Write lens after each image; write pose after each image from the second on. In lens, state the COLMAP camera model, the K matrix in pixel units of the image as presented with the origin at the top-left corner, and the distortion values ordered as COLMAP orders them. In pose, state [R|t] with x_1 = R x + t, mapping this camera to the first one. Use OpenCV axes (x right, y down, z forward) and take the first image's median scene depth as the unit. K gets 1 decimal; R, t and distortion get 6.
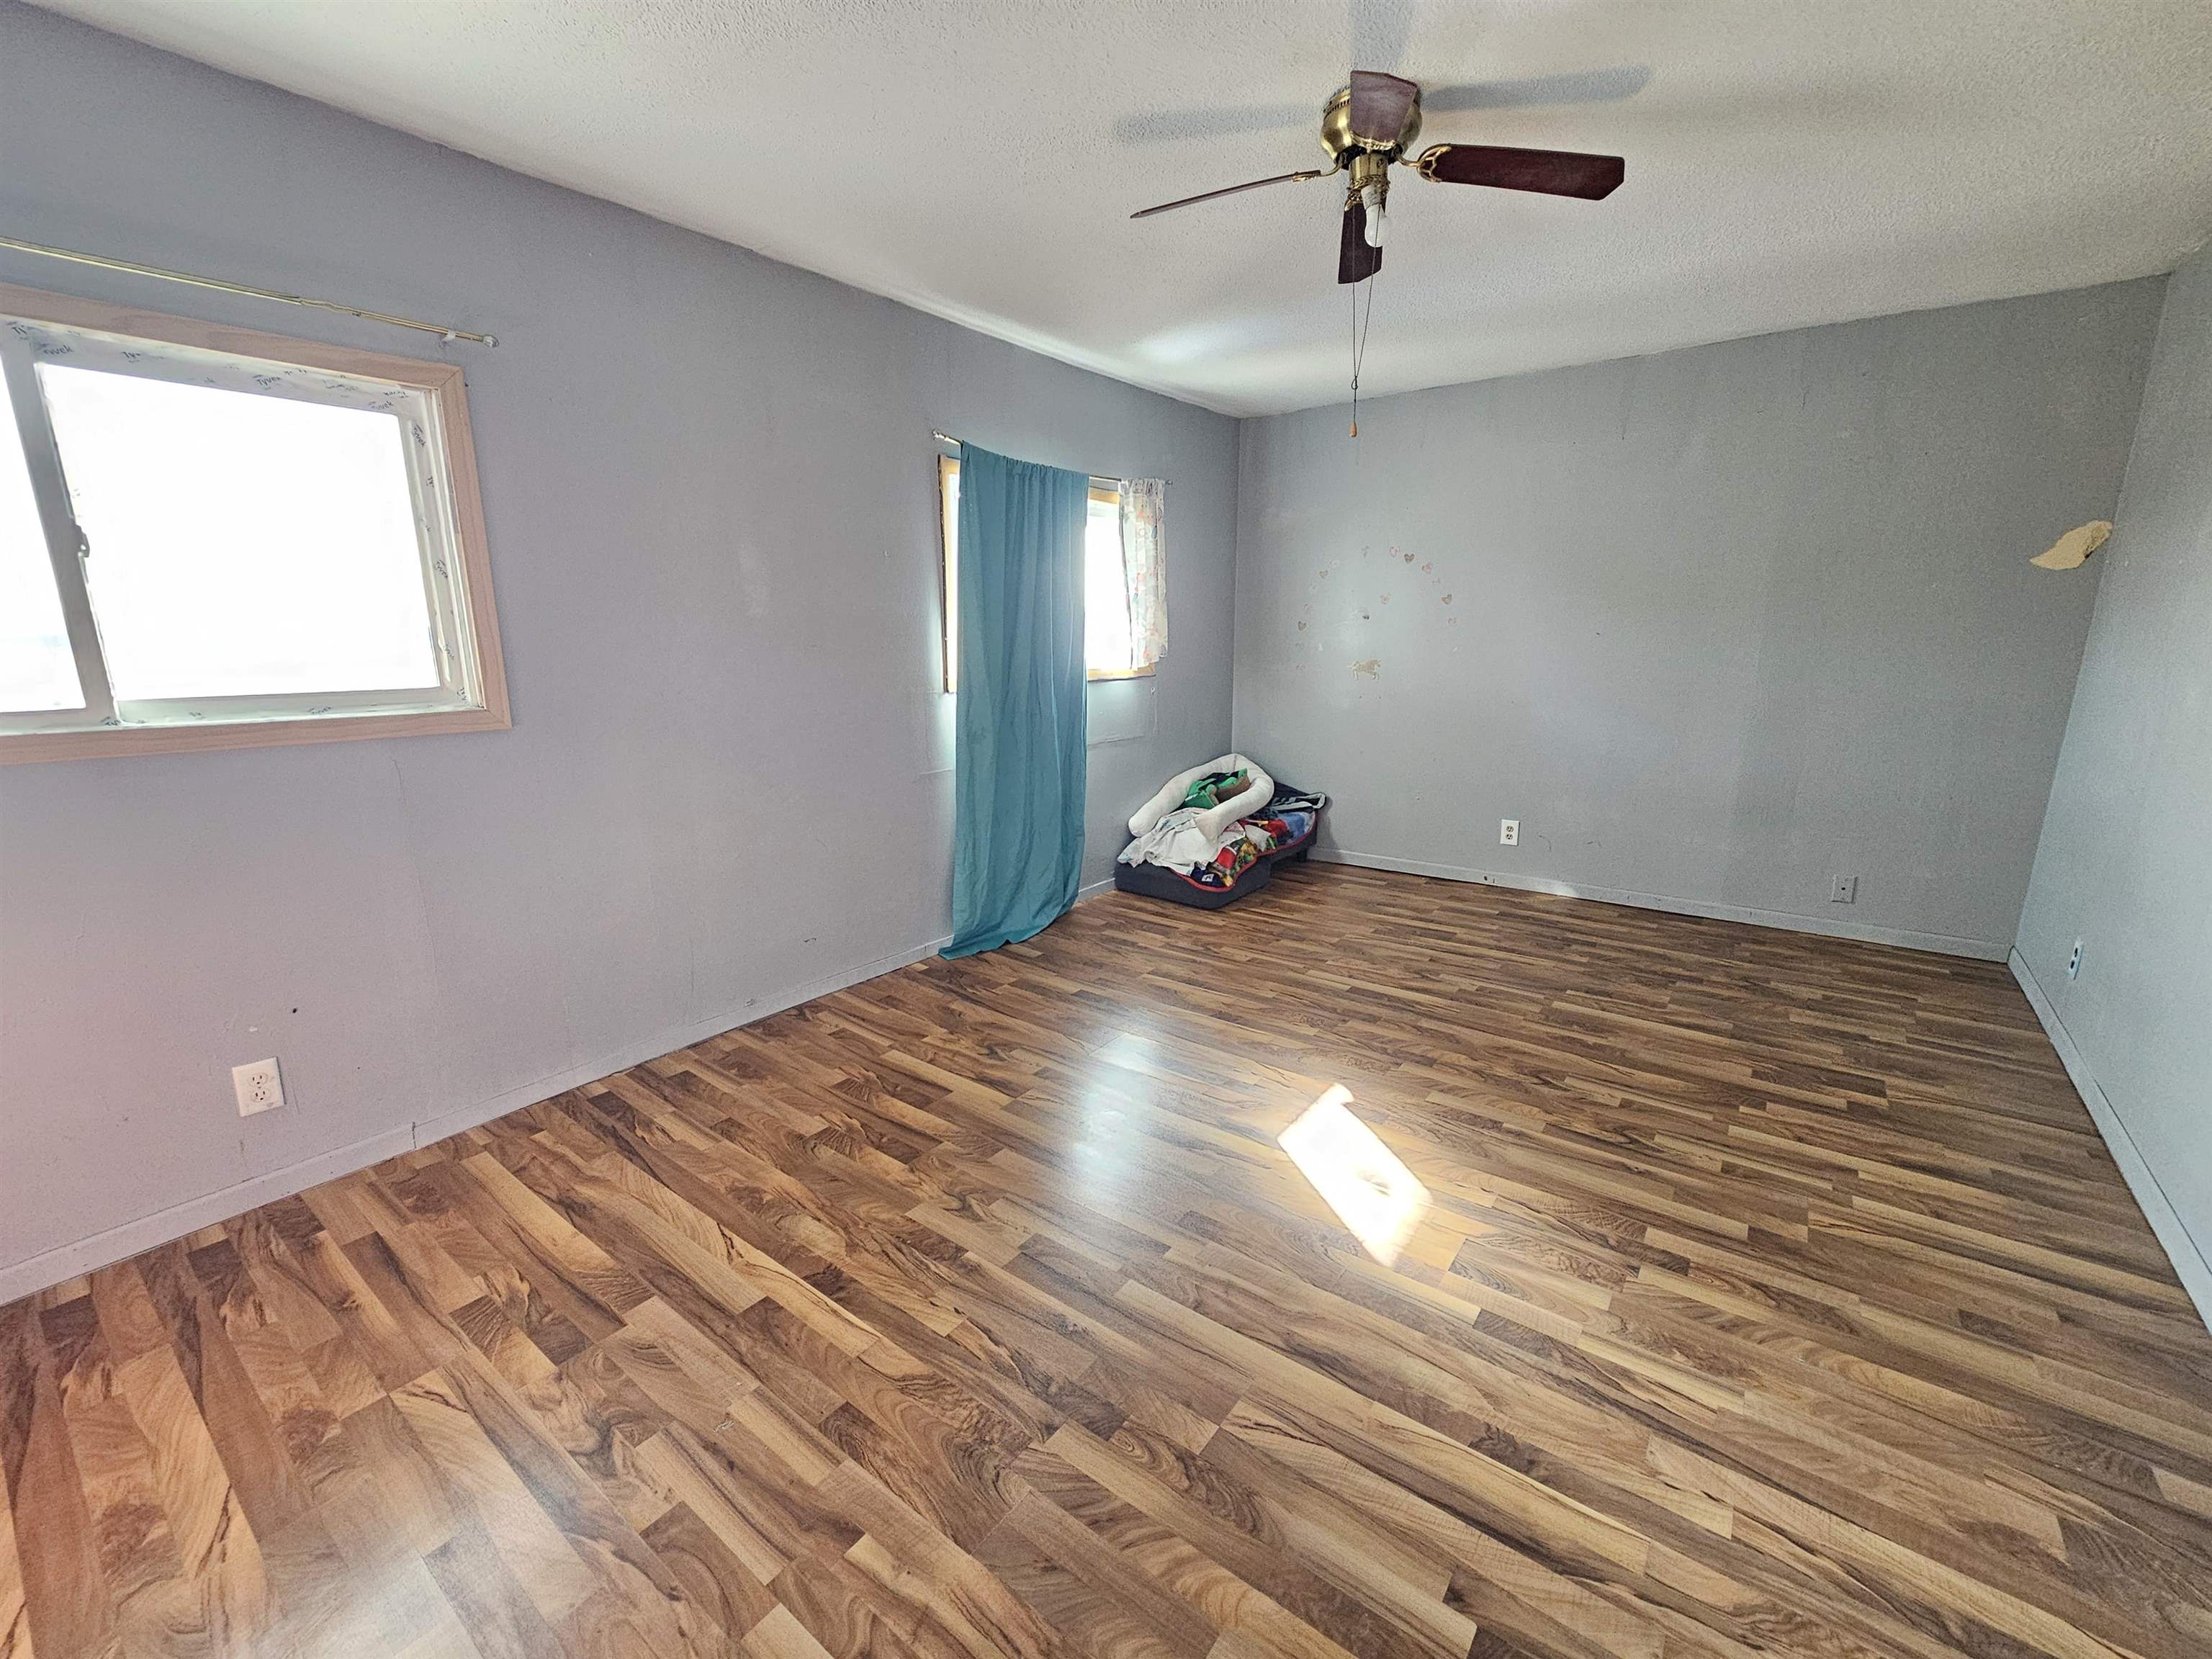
lens RADIAL K [[912.4, 0, 1106.0], [0, 912.4, 829.5], [0, 0, 1]] dist [0.000553, 0.000691]
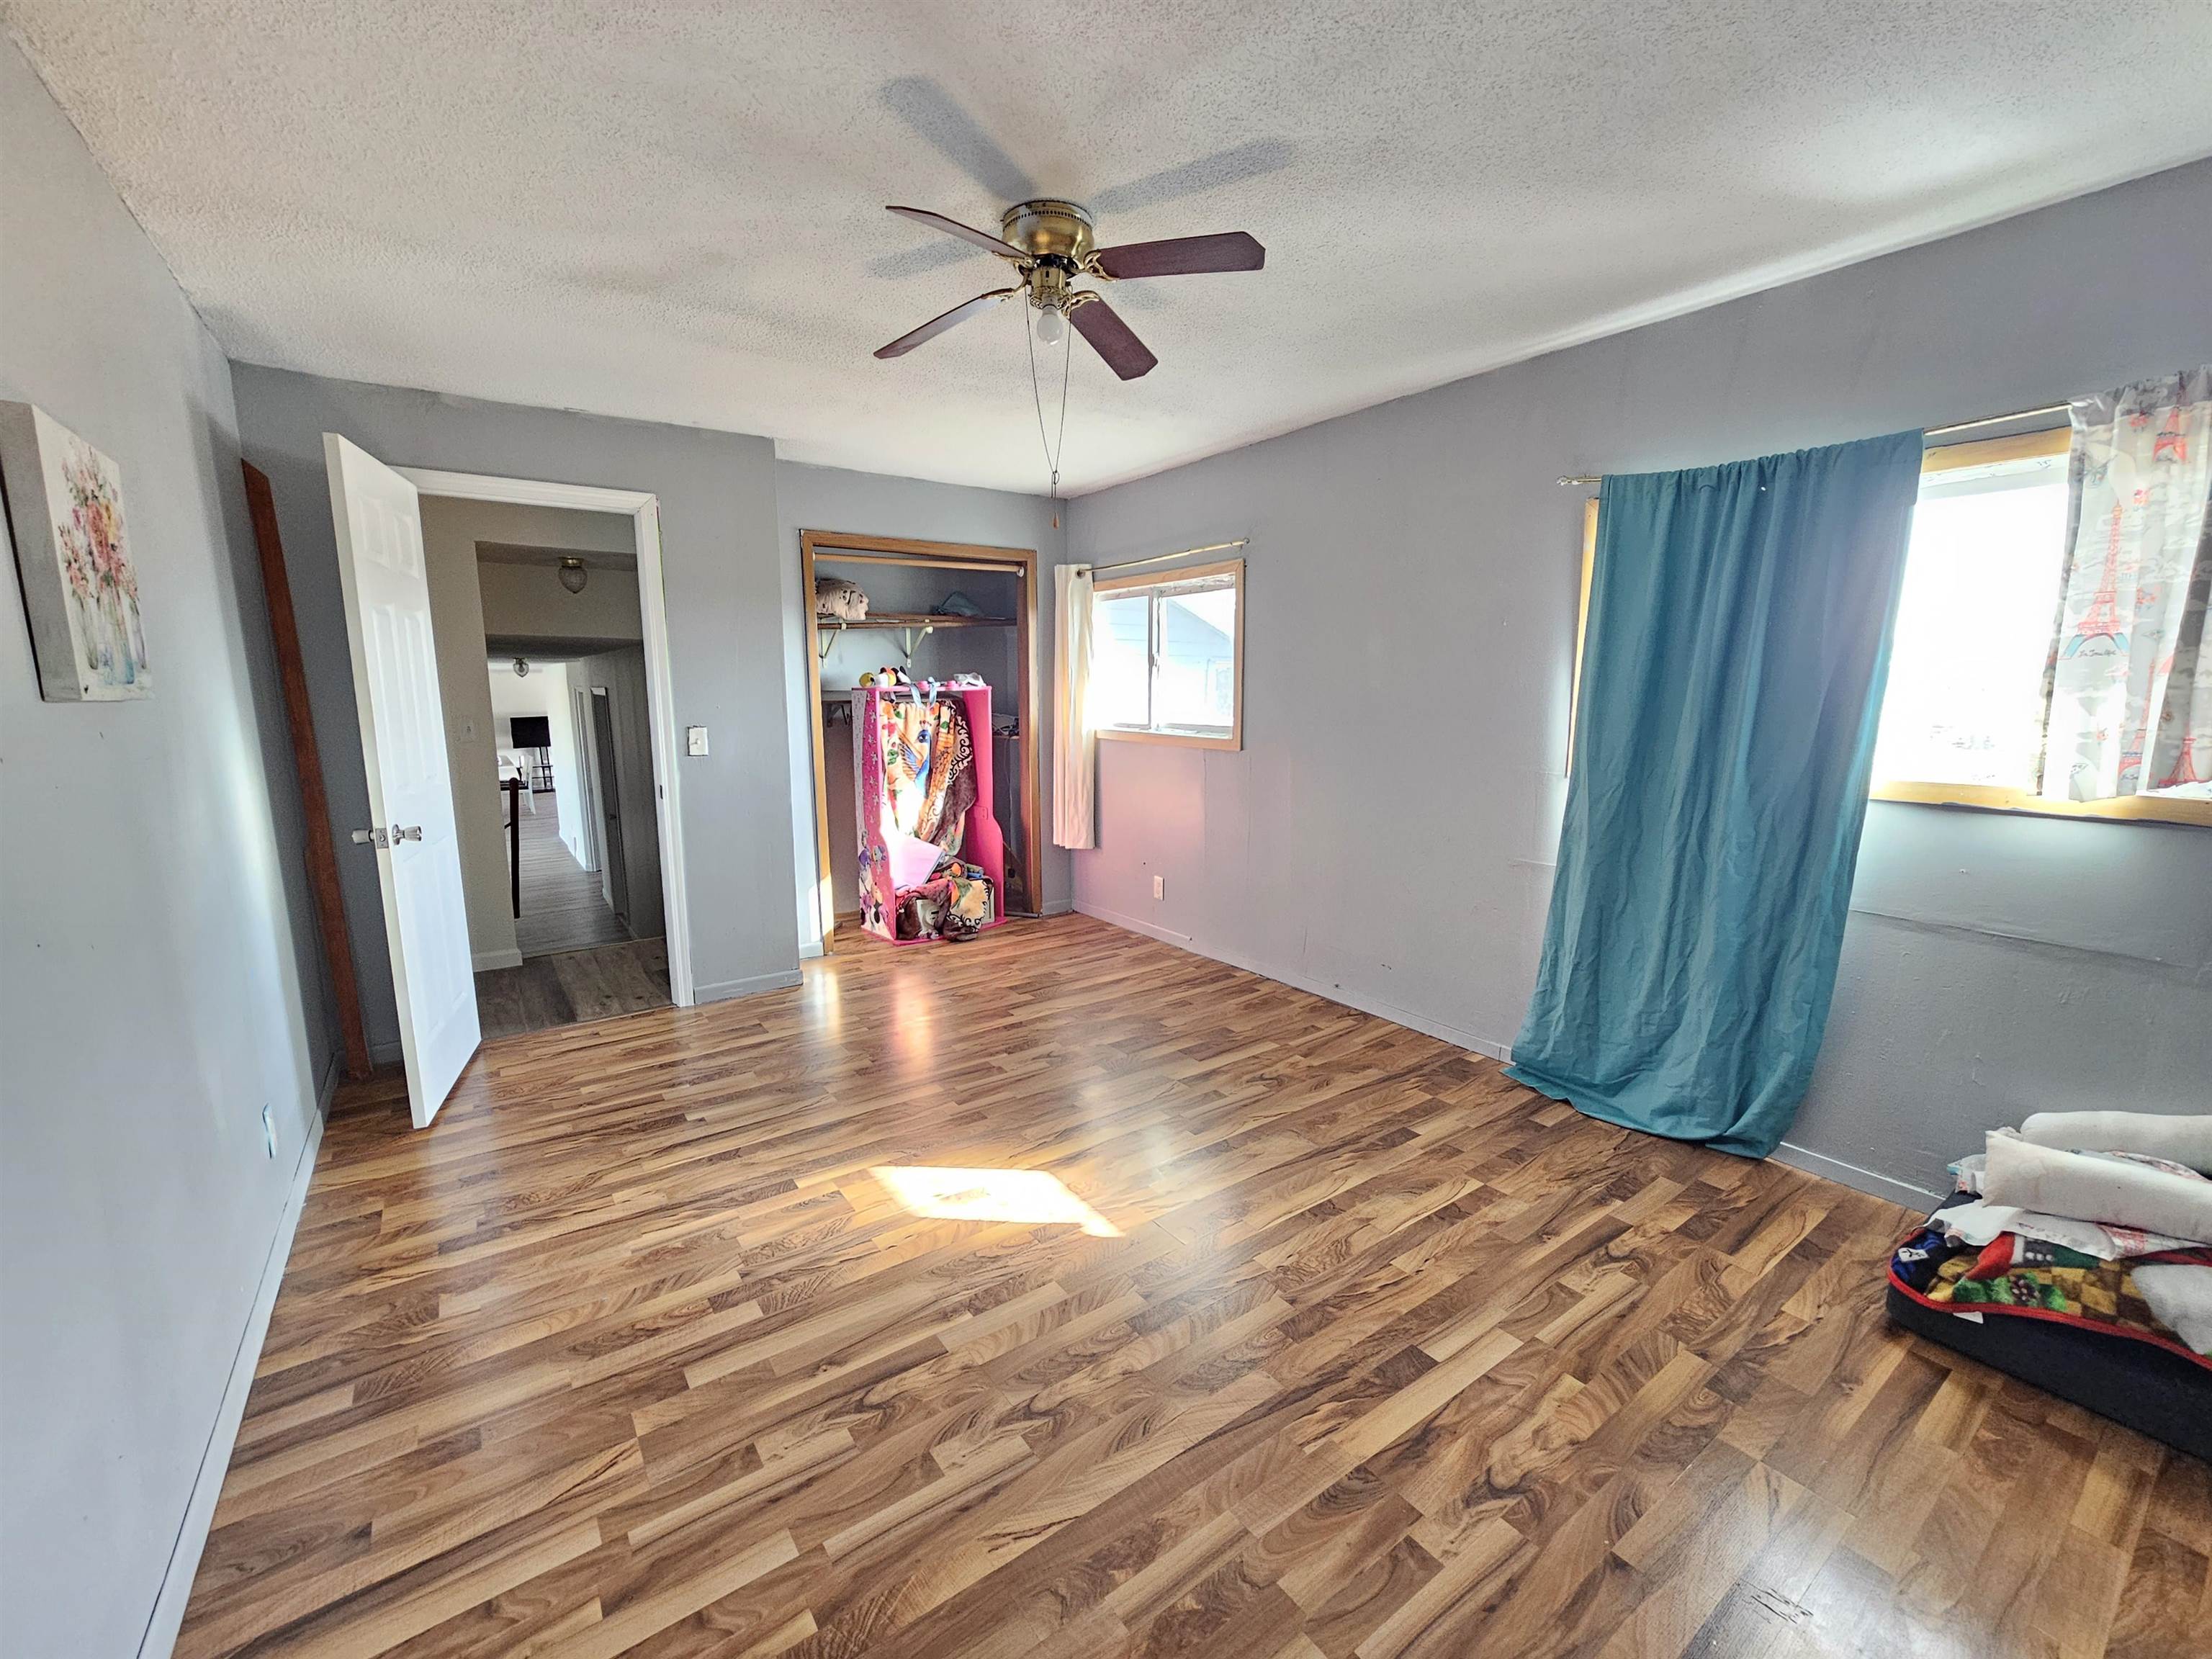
lens RADIAL K [[912.4, 0, 1106.0], [0, 912.4, 829.5], [0, 0, 1]] dist [0.000553, 0.000691]
pose [[-0.292522, 0.155269, -0.943569, 1.160855], [-0.201260, 0.954632, 0.219483, -0.311329], [0.934840, 0.254106, -0.248002, 1.266810]]
